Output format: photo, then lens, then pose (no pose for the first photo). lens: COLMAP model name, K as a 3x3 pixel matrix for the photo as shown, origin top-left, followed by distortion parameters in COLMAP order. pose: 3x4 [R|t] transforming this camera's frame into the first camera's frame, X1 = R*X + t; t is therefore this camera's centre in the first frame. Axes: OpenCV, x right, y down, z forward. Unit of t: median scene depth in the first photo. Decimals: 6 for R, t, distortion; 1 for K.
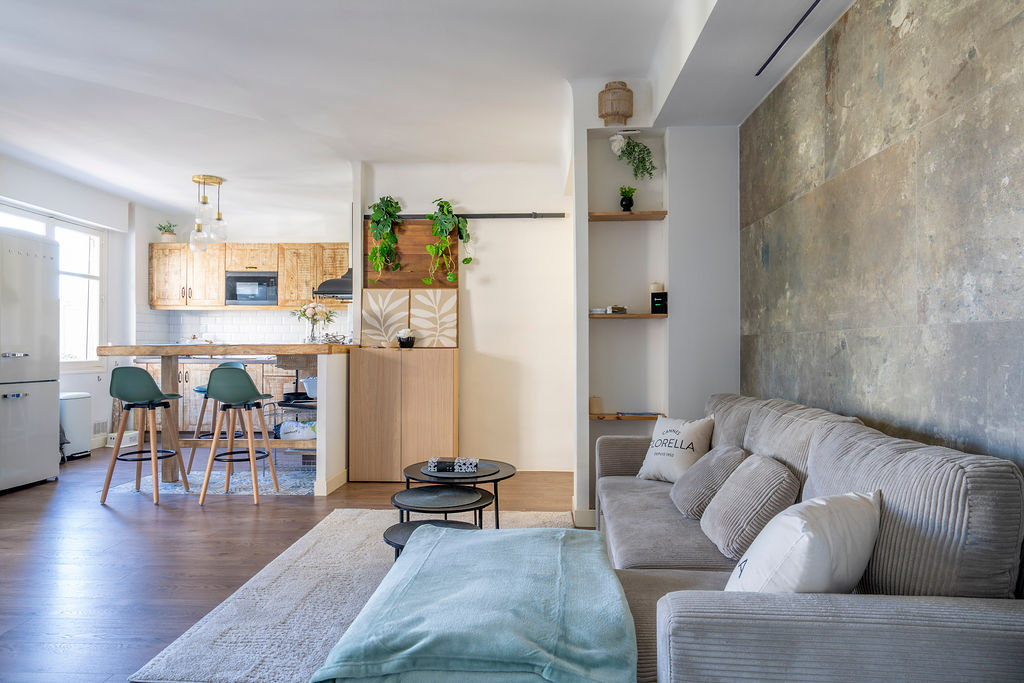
lens RADIAL K [[618.8, 0, 508.2], [0, 618.8, 345.1], [0, 0, 1]] dist [0.010251, -0.000393]
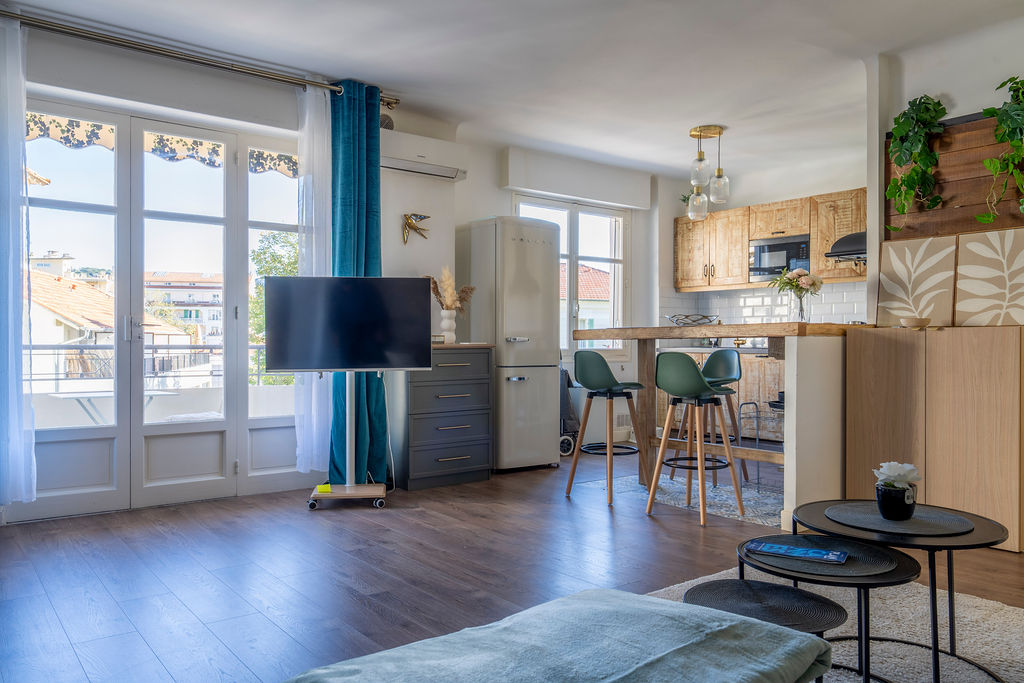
lens RADIAL K [[764.1, 0, 502.3], [0, 764.1, 351.0], [0, 0, 1]] dist [-0.004202, 0.004005]
pose [[0.644894, 0.006216, -0.764247, 0.137814], [0.004123, 0.999924, 0.011612, 0.017090], [0.764261, -0.010640, 0.644819, 0.140707]]
